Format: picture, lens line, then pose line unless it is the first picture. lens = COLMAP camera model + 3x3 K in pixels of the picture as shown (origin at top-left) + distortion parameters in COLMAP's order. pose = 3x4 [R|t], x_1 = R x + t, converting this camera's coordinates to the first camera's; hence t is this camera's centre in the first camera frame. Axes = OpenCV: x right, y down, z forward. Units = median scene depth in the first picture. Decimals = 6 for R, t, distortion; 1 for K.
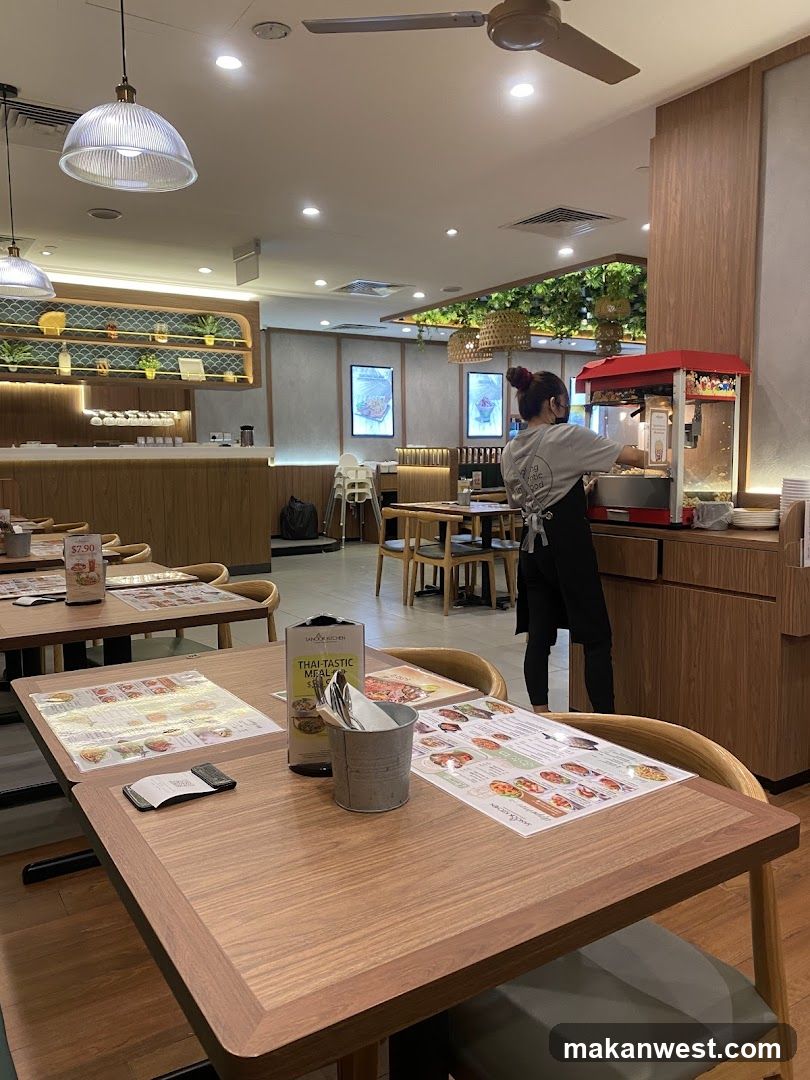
lens RADIAL K [[818.0, 0, 405.0], [0, 818.0, 540.0], [0, 0, 1]] dist [-0.000603, -0.000368]
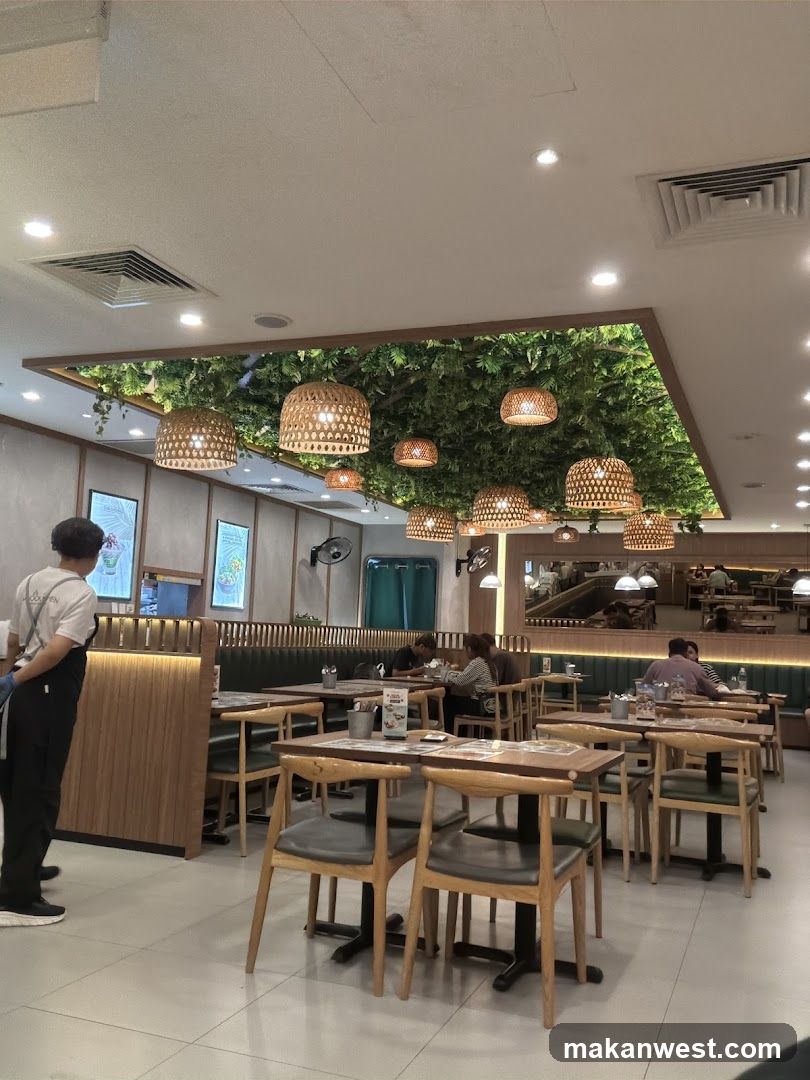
lens RADIAL K [[1089.0, 0, 405.0], [0, 1089.0, 540.0], [0, 0, 1]] dist [-0.003524, -0.003336]
pose [[0.827793, 0.104191, 0.551274, -0.223169], [0.003781, 0.981546, -0.191191, -0.029155], [-0.561021, 0.160351, 0.812122, 0.361319]]
